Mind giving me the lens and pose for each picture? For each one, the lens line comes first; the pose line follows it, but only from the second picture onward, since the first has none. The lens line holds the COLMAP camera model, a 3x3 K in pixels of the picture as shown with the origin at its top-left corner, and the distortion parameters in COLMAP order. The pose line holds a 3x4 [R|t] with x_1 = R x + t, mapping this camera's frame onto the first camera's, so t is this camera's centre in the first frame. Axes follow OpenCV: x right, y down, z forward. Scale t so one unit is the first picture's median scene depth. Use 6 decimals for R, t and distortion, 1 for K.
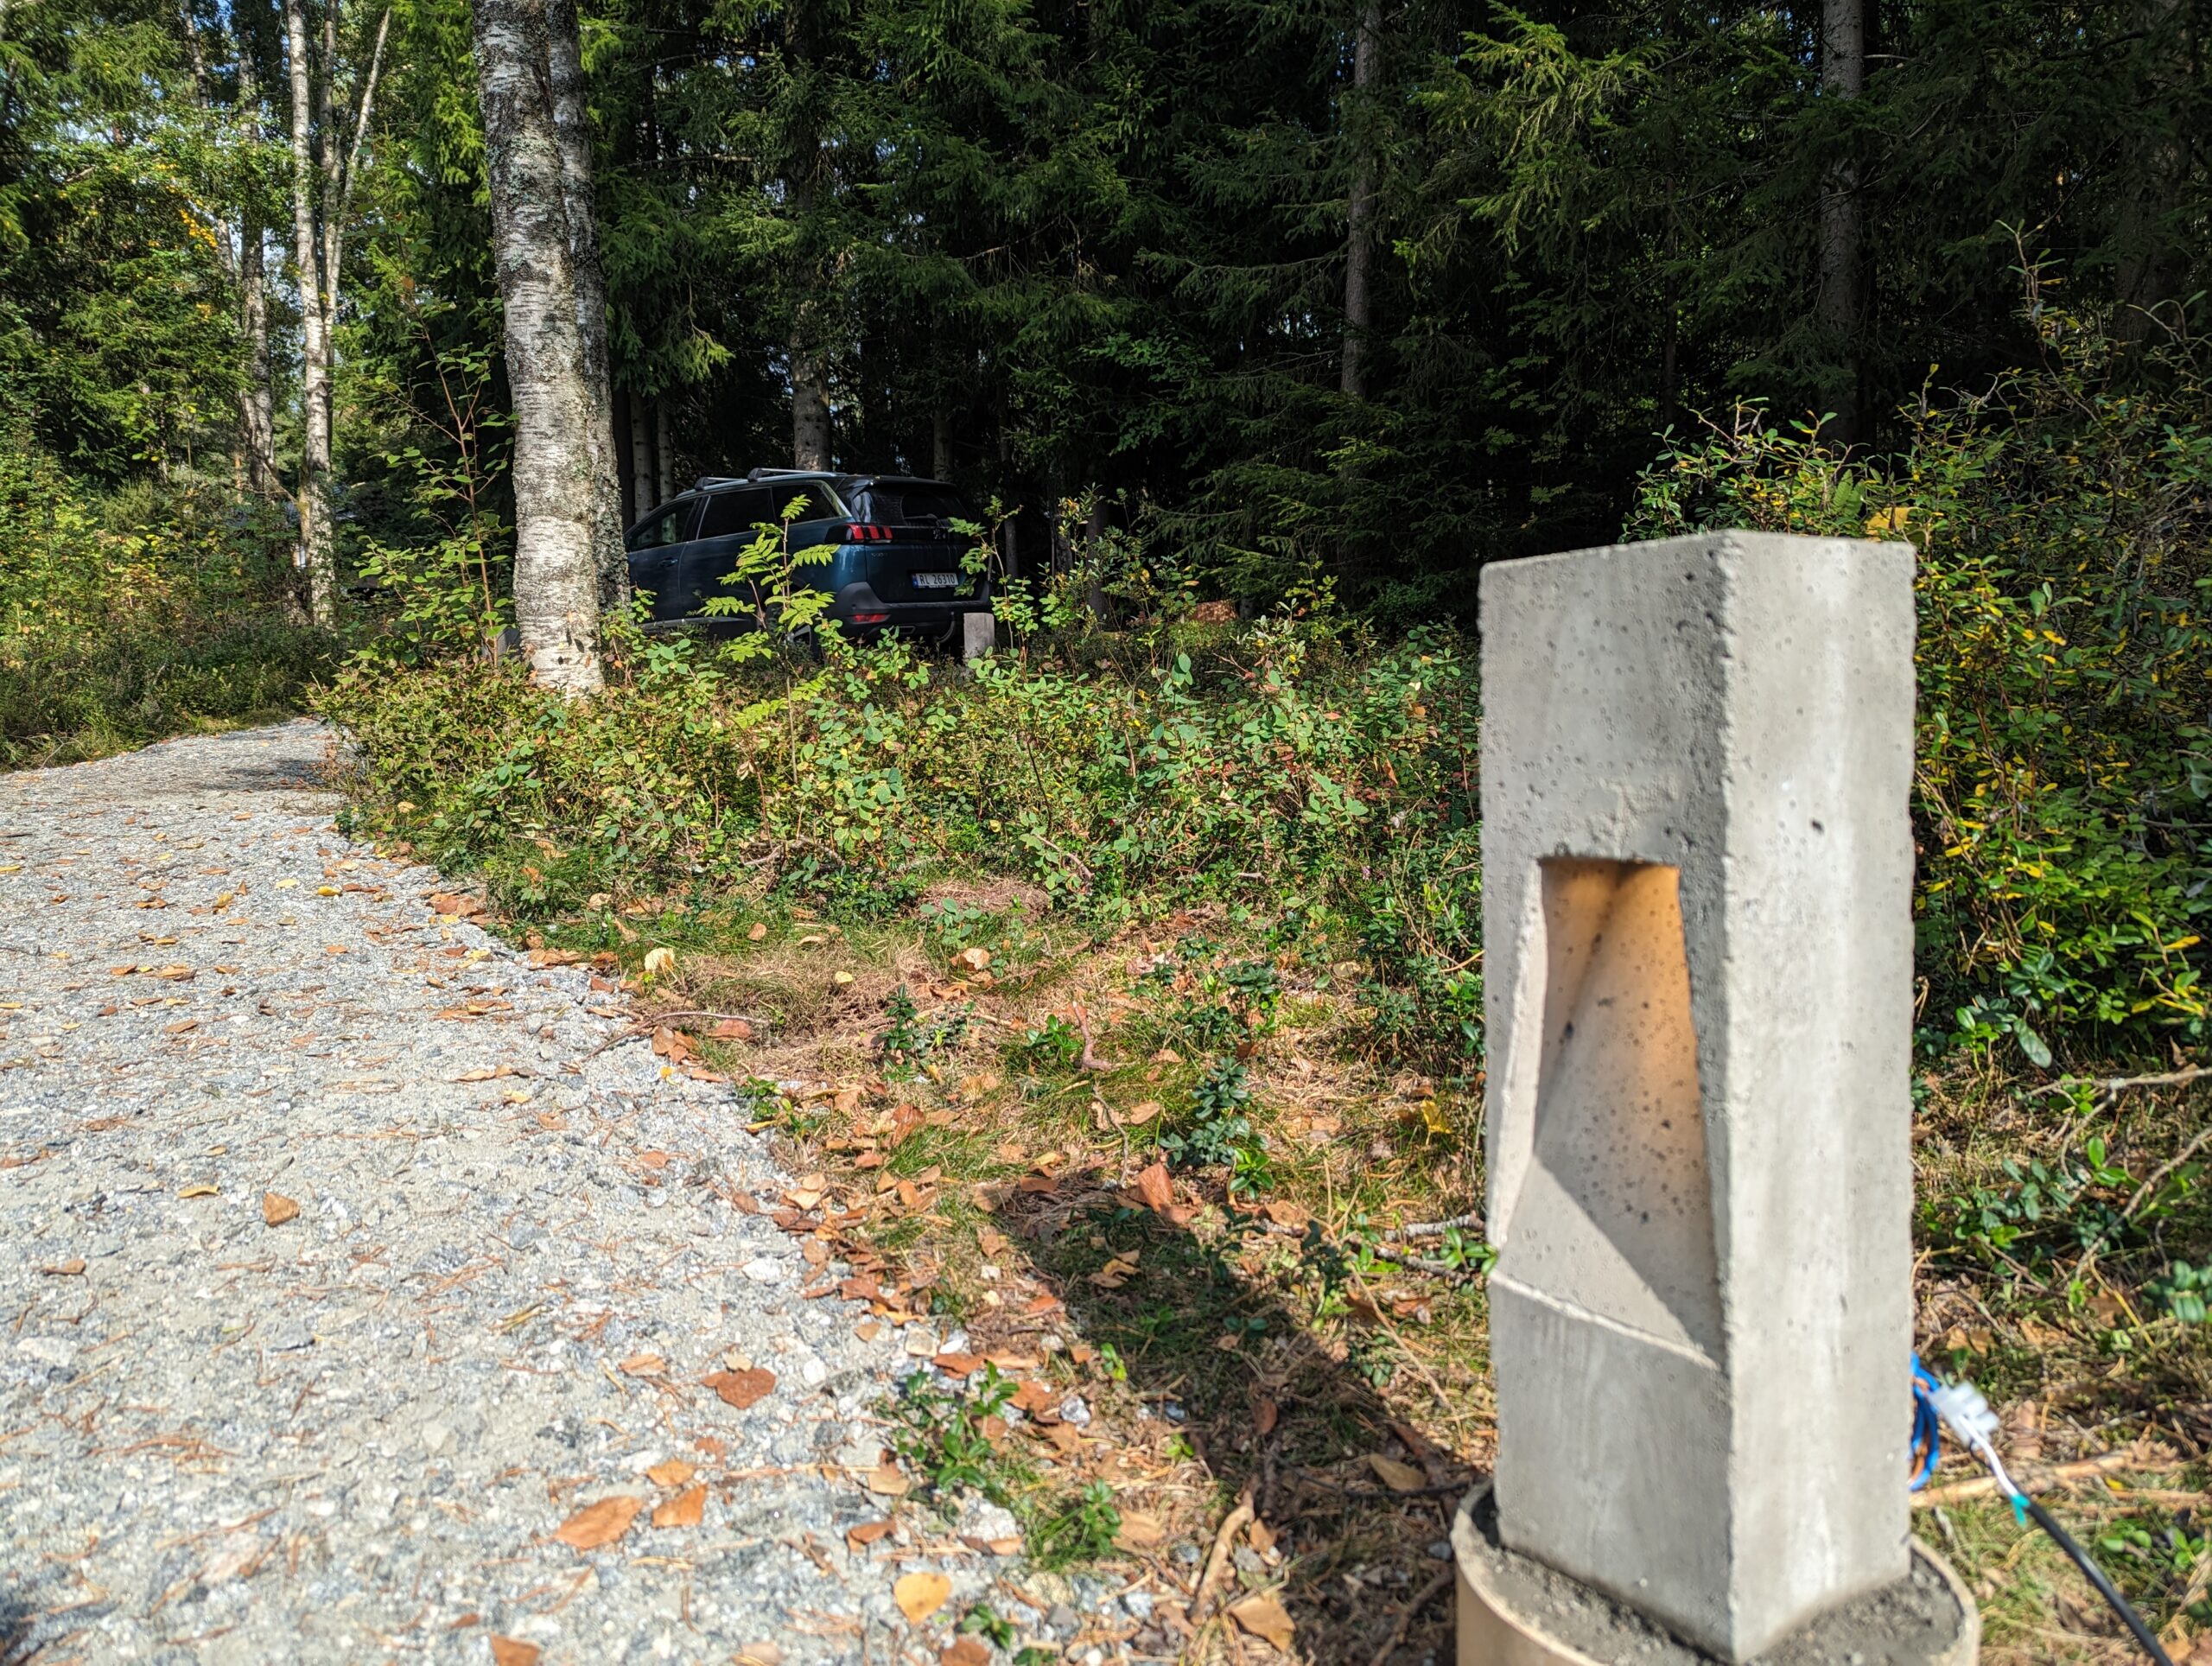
lens RADIAL K [[1571.5, 0, 1106.0], [0, 1571.5, 833.0], [0, 0, 1]] dist [0.020712, 0.004616]
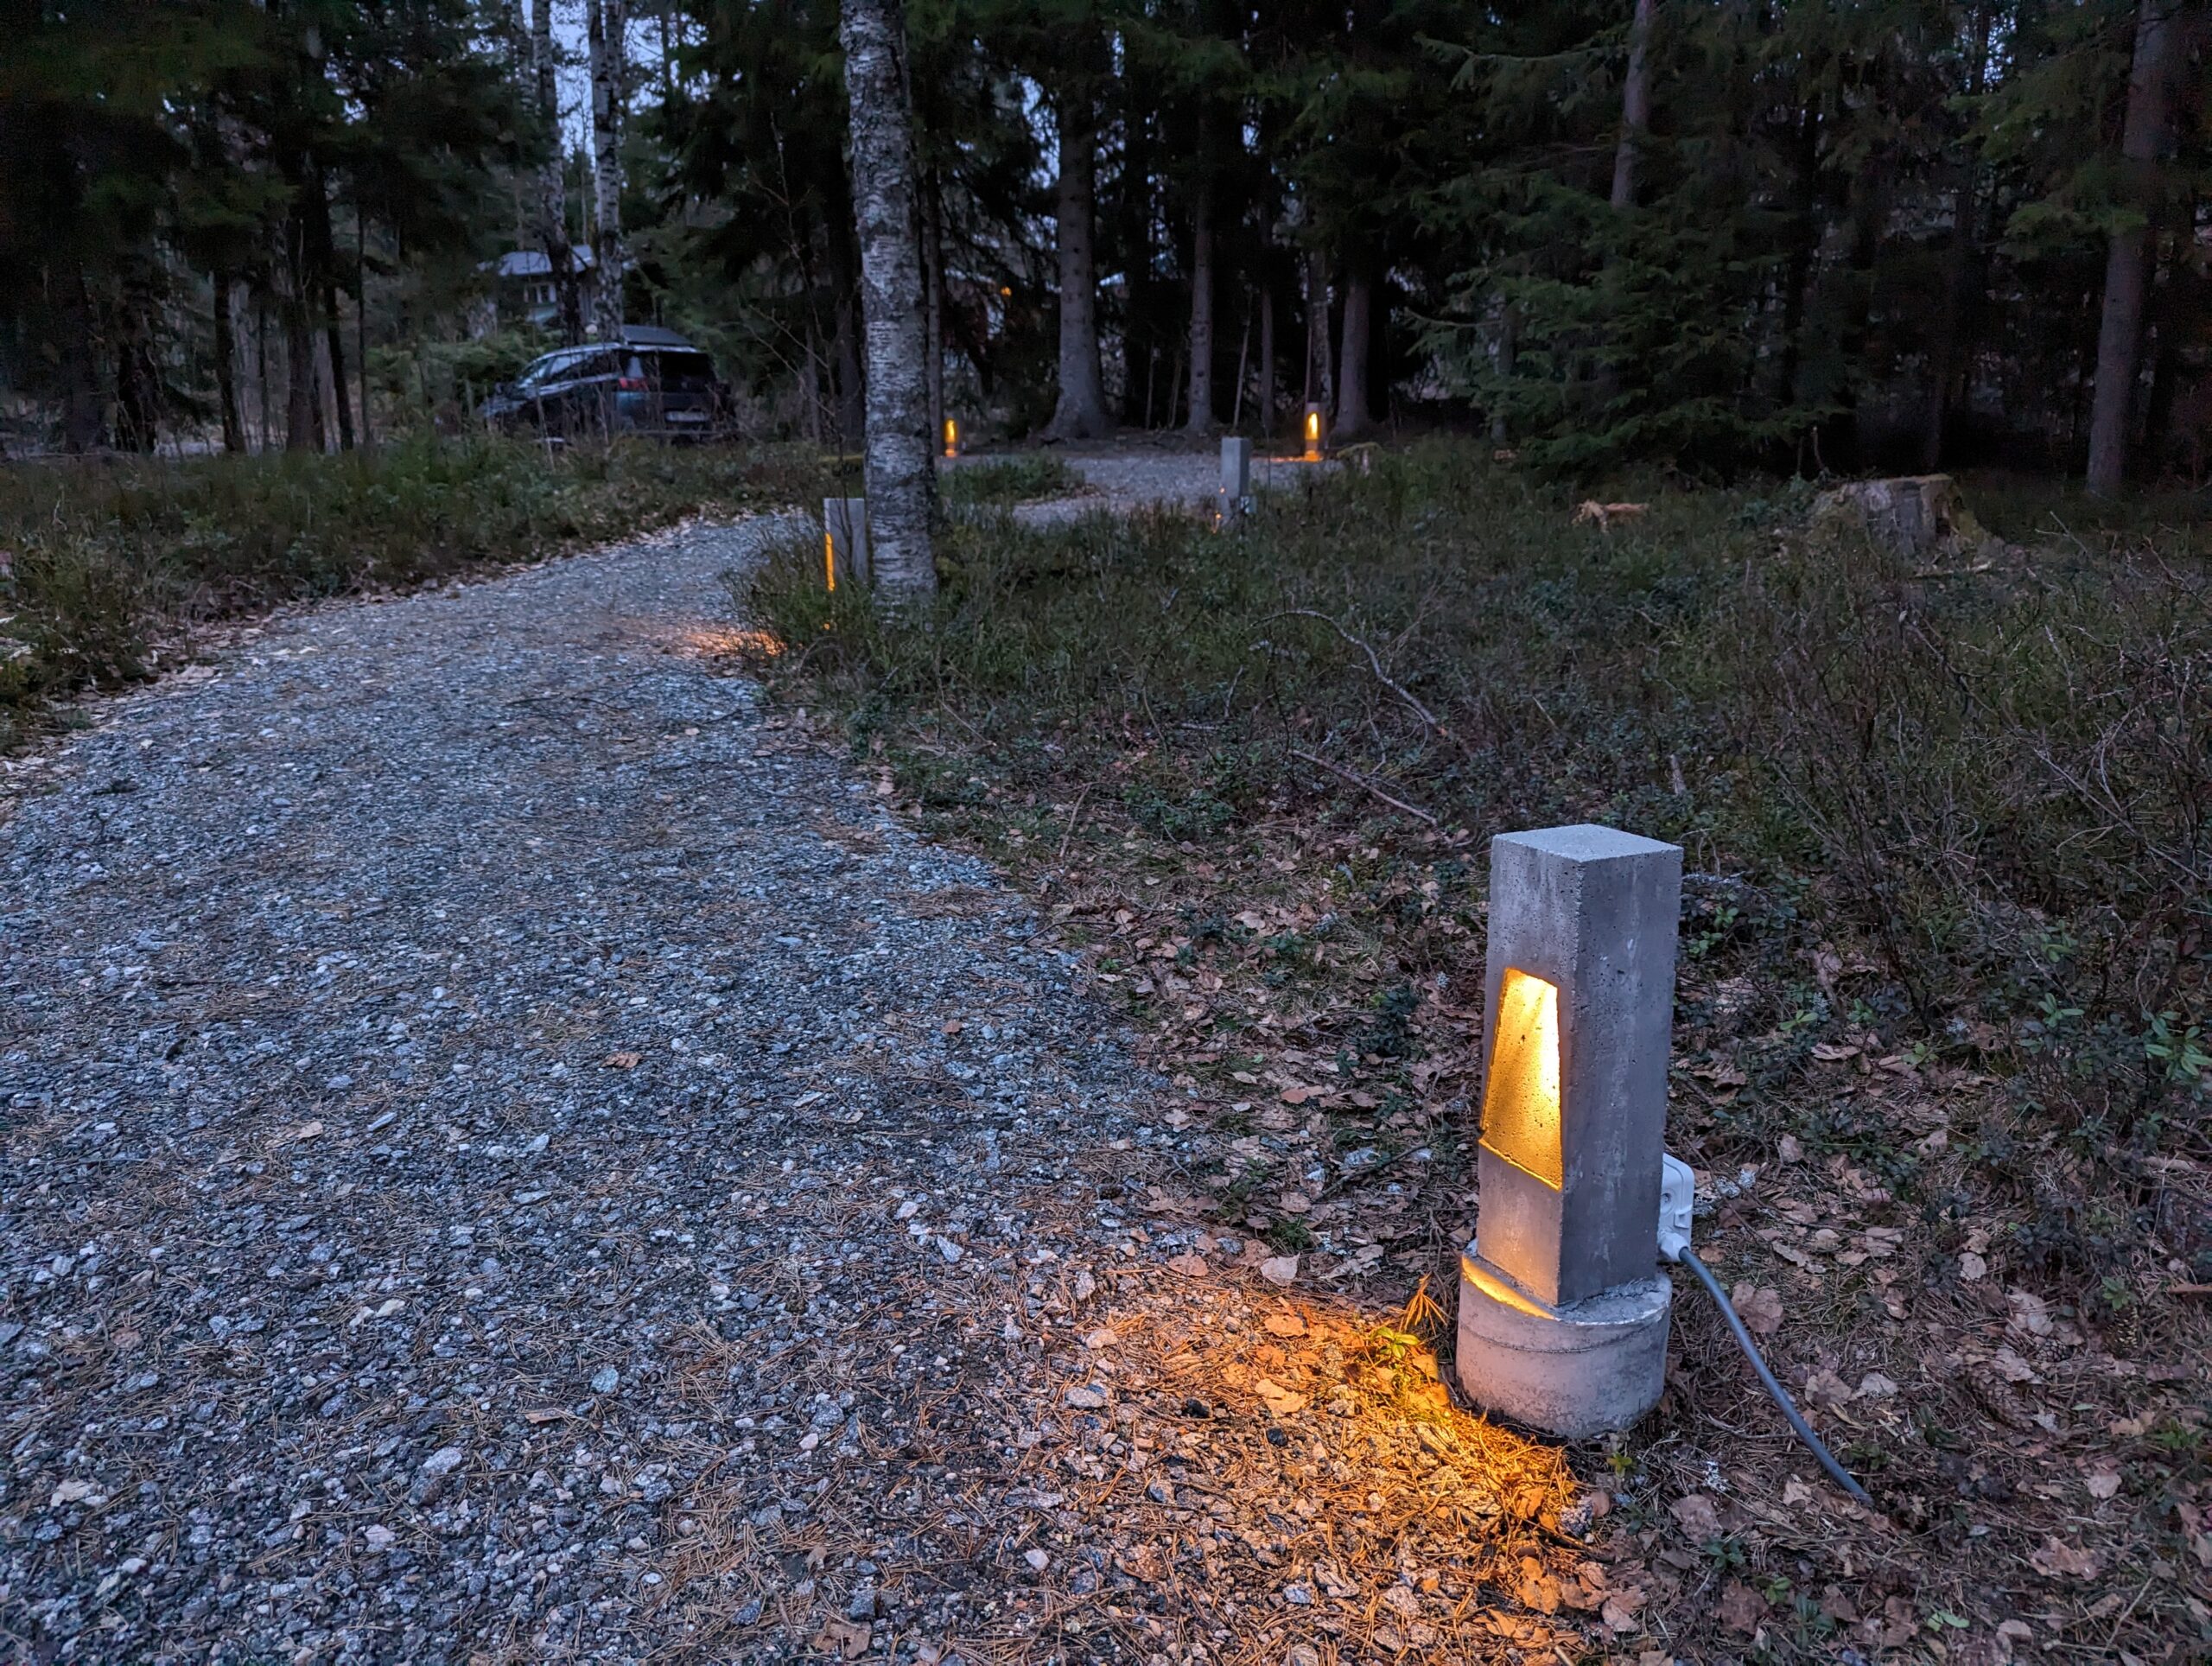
lens RADIAL K [[1571.5, 0, 1106.0], [0, 1571.5, 833.0], [0, 0, 1]] dist [0.020712, 0.004616]
pose [[0.987585, 0.054853, -0.147198, 0.001030], [-0.030807, 0.986486, 0.160920, -0.039271], [0.154036, -0.154388, 0.975929, -0.083185]]
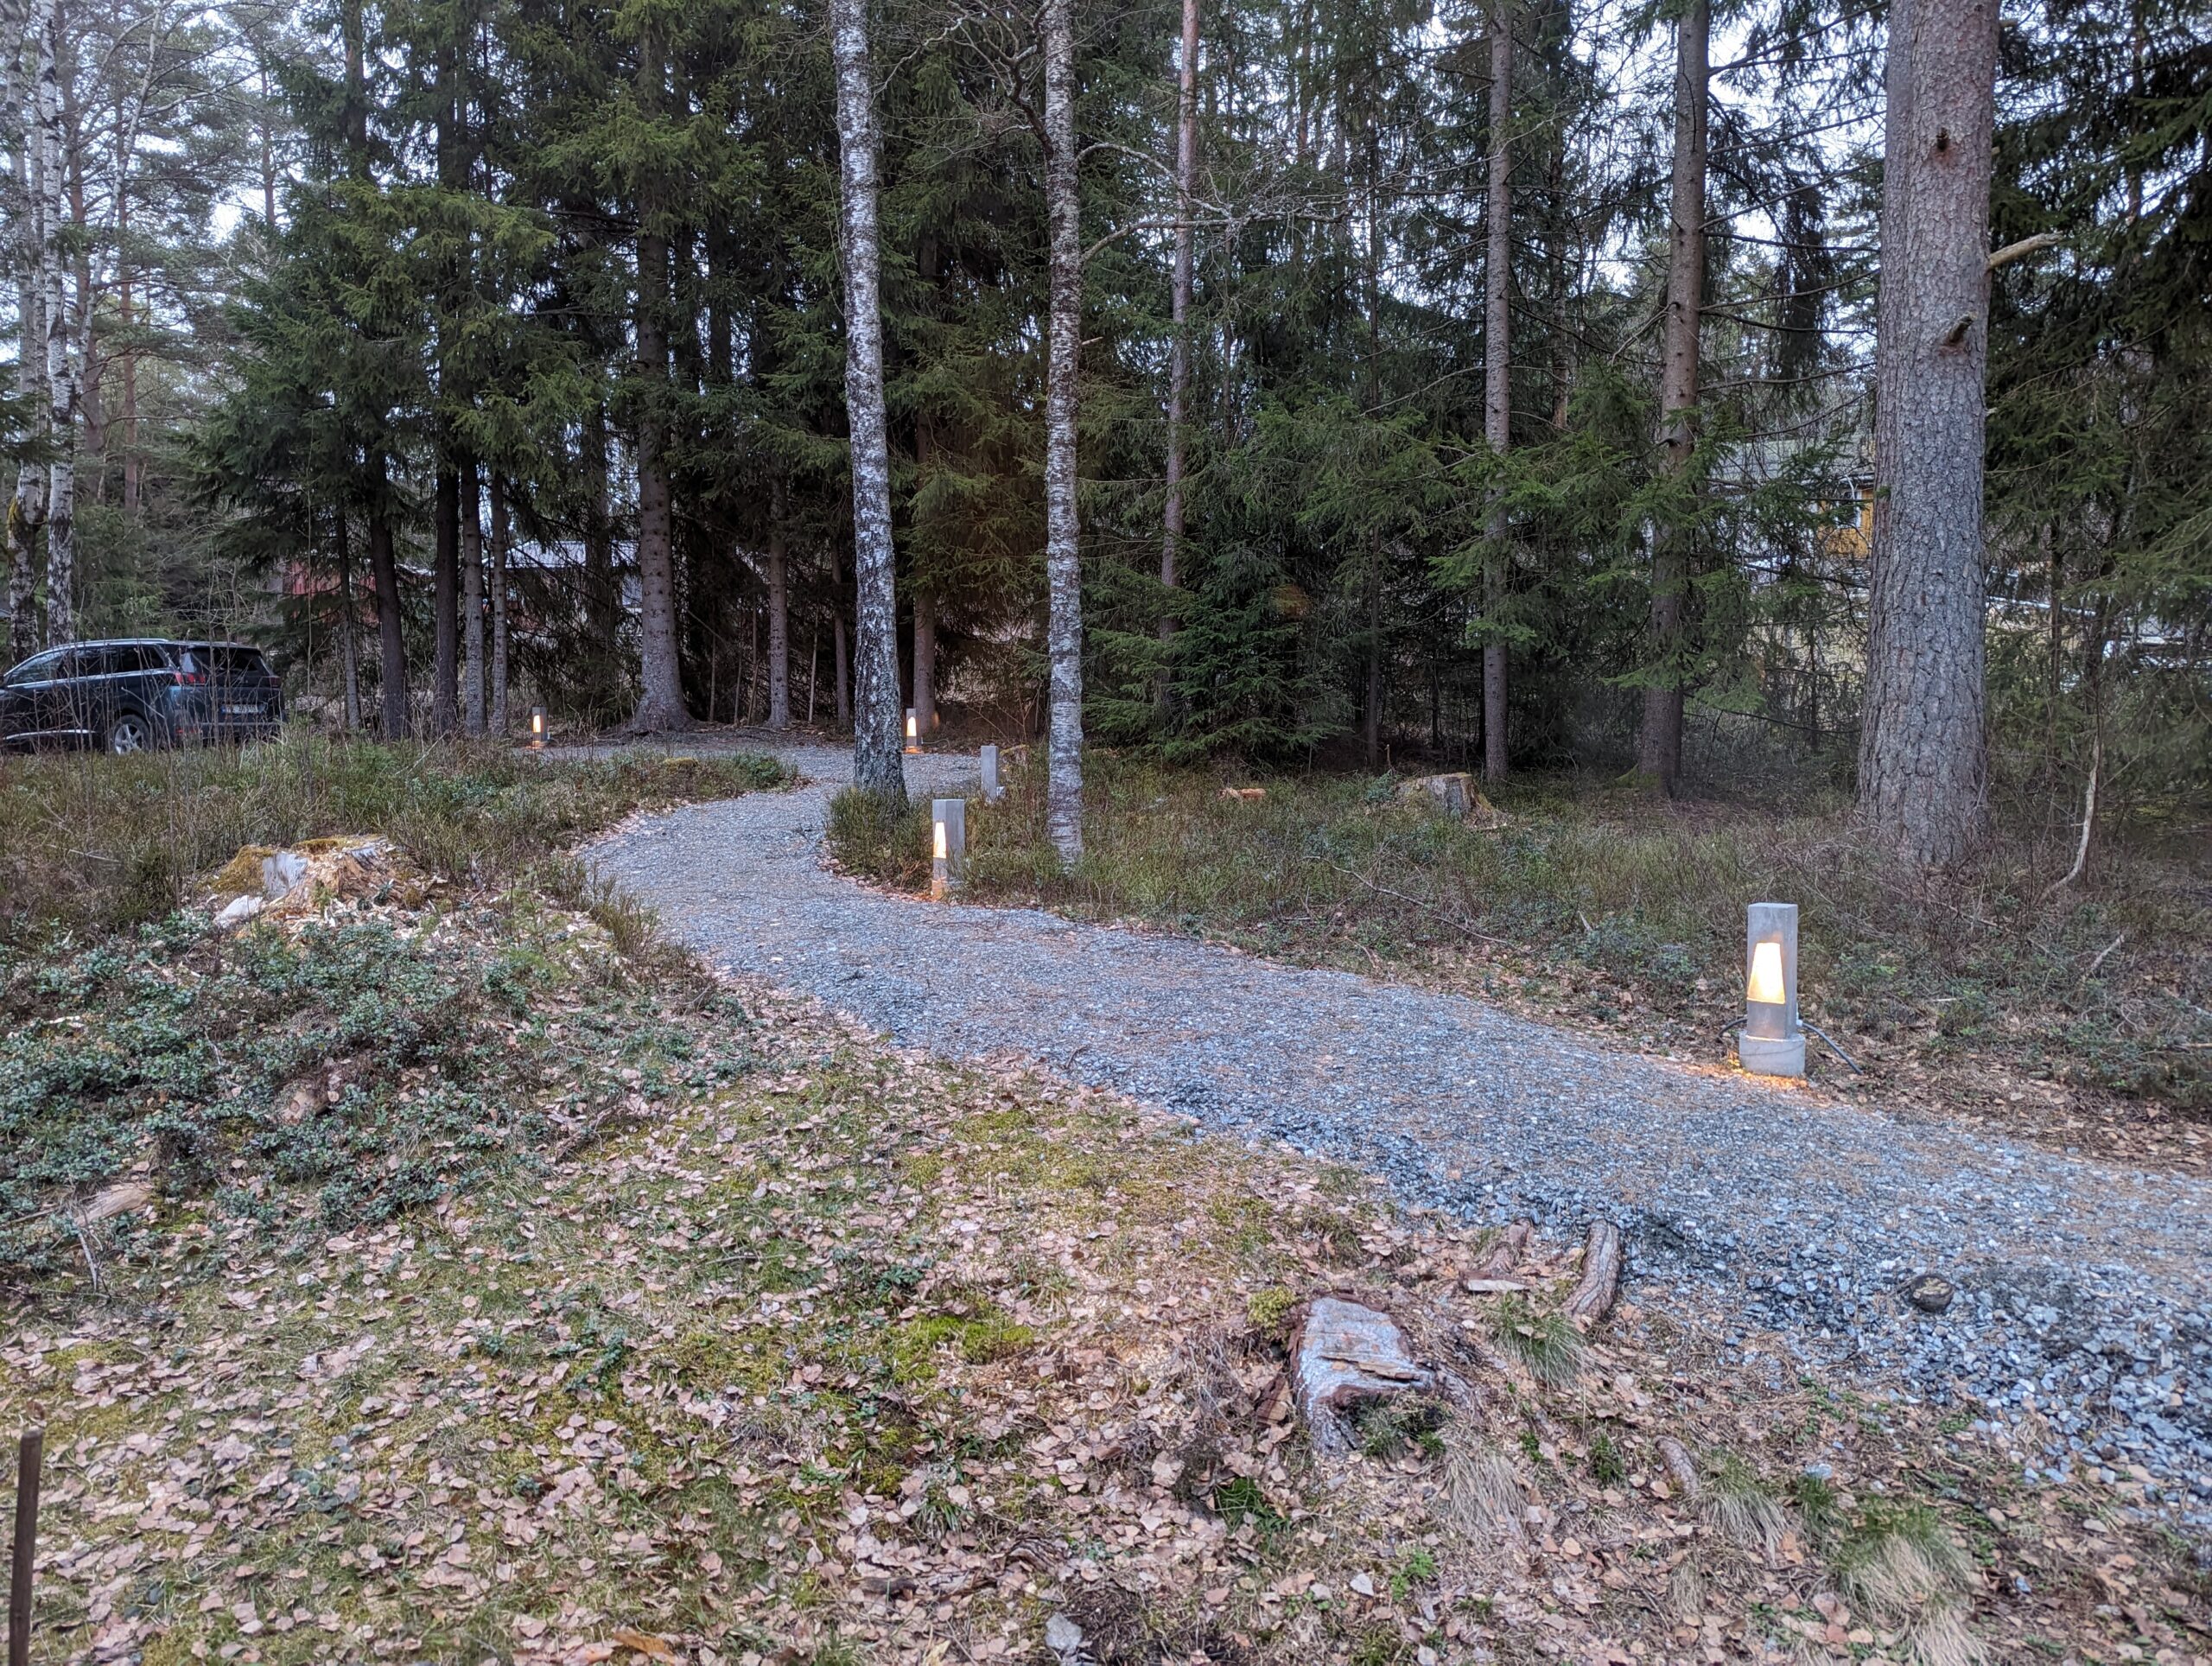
lens RADIAL K [[1571.5, 0, 1106.0], [0, 1571.5, 833.0], [0, 0, 1]] dist [0.020712, 0.004616]
pose [[0.957569, 0.000352, 0.288203, -0.347760], [0.003066, 0.999930, -0.011410, -0.035764], [-0.288187, 0.011810, 0.957501, -0.386043]]
